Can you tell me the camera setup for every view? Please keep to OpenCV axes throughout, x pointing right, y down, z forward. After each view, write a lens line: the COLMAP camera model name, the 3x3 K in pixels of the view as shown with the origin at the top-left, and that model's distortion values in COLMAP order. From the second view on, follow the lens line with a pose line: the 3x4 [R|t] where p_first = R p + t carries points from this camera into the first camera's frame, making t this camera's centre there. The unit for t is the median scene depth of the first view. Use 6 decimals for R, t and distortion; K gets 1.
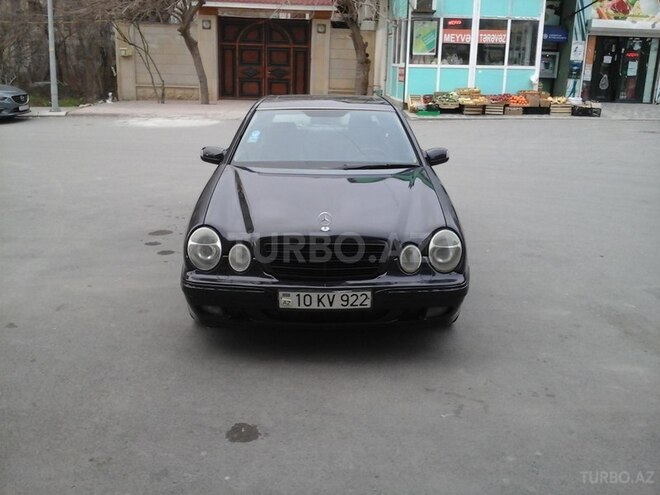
lens RADIAL K [[652.1, 0, 330.8], [0, 652.1, 244.0], [0, 0, 1]] dist [-0.010785, 0.000000]
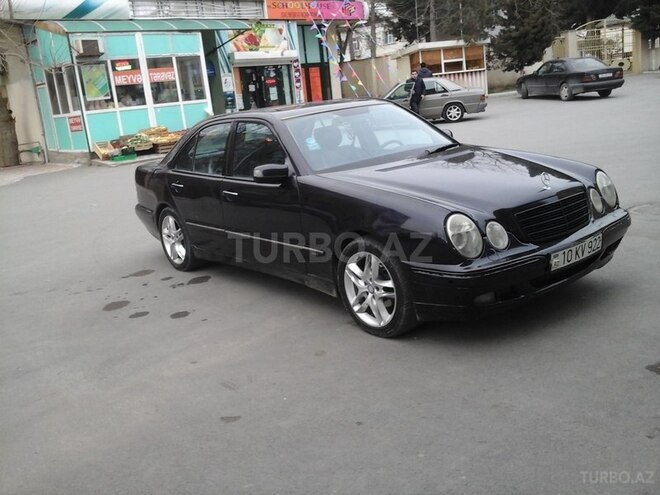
lens RADIAL K [[652.1, 0, 329.1], [0, 652.1, 249.0], [0, 0, 1]] dist [-0.010785, 0.000000]
pose [[0.786298, -0.238240, 0.570068, -0.182997], [0.276264, 0.960863, 0.020506, -0.010073], [-0.552643, 0.141365, 0.821341, 0.071894]]
